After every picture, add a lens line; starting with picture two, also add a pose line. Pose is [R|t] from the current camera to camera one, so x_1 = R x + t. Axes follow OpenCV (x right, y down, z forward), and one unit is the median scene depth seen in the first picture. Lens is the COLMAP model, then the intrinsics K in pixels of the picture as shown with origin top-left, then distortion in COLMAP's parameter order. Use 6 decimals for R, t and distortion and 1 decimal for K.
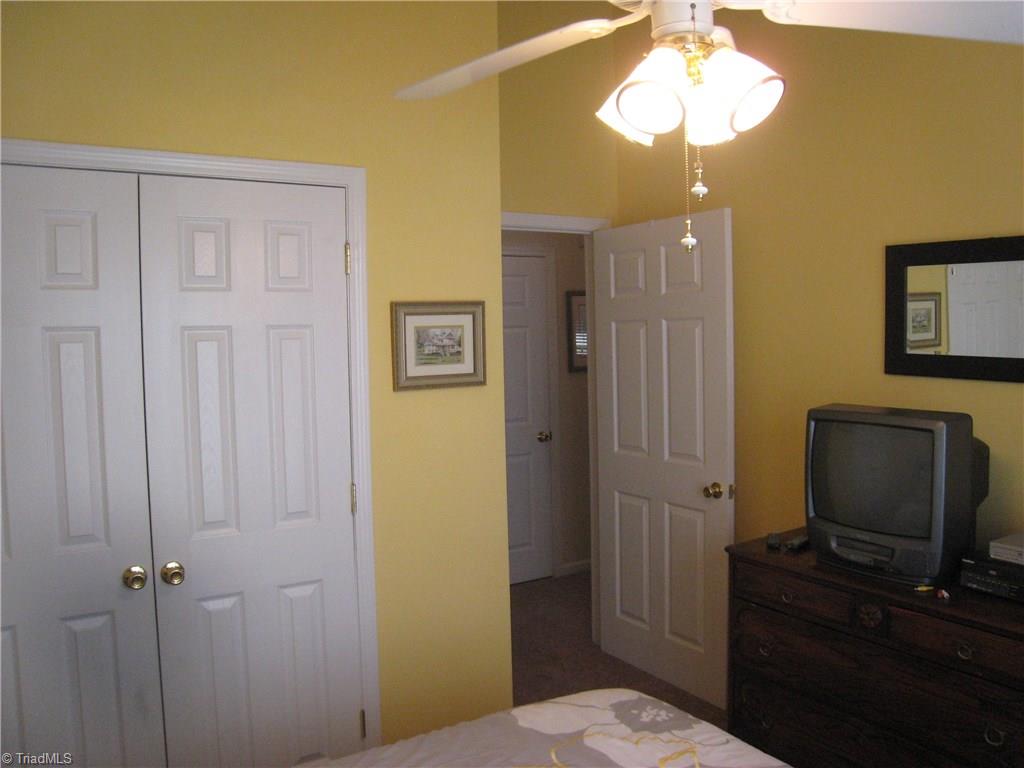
lens RADIAL K [[839.5, 0, 515.2], [0, 839.5, 386.3], [0, 0, 1]] dist [-0.162988, 0.104080]
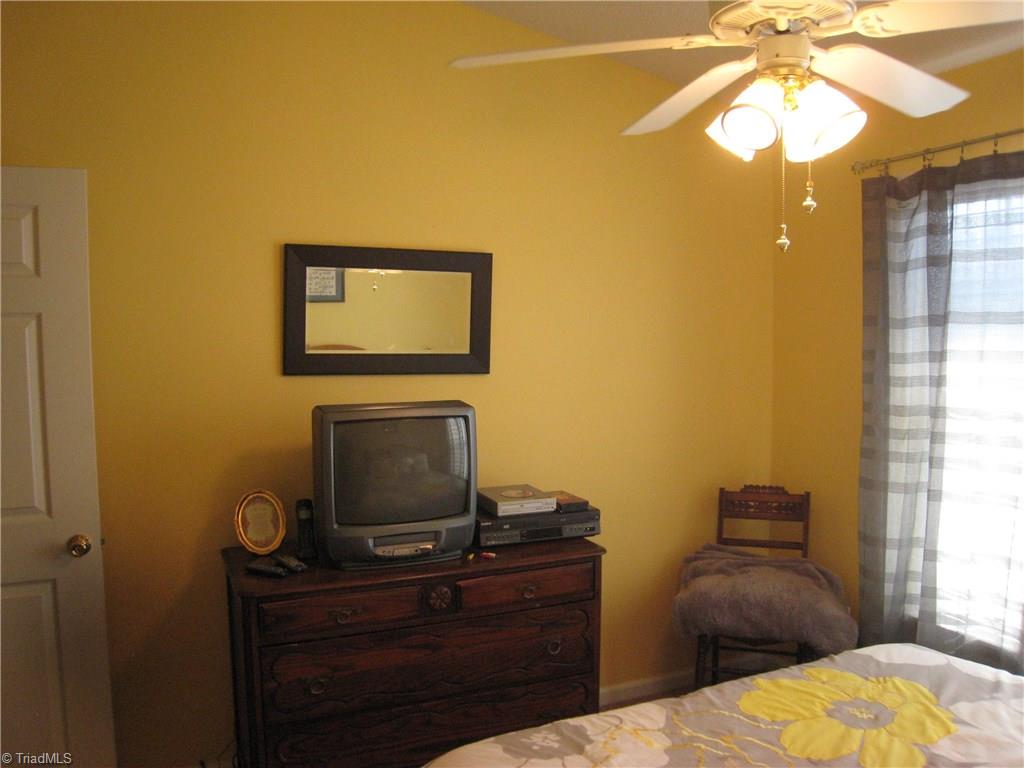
lens RADIAL K [[839.5, 0, 515.2], [0, 839.5, 386.3], [0, 0, 1]] dist [-0.162988, 0.104080]
pose [[0.141990, -0.046598, 0.988771, -0.639086], [0.070320, 0.996843, 0.036880, -0.025911], [-0.987367, 0.064293, 0.144819, 0.771674]]
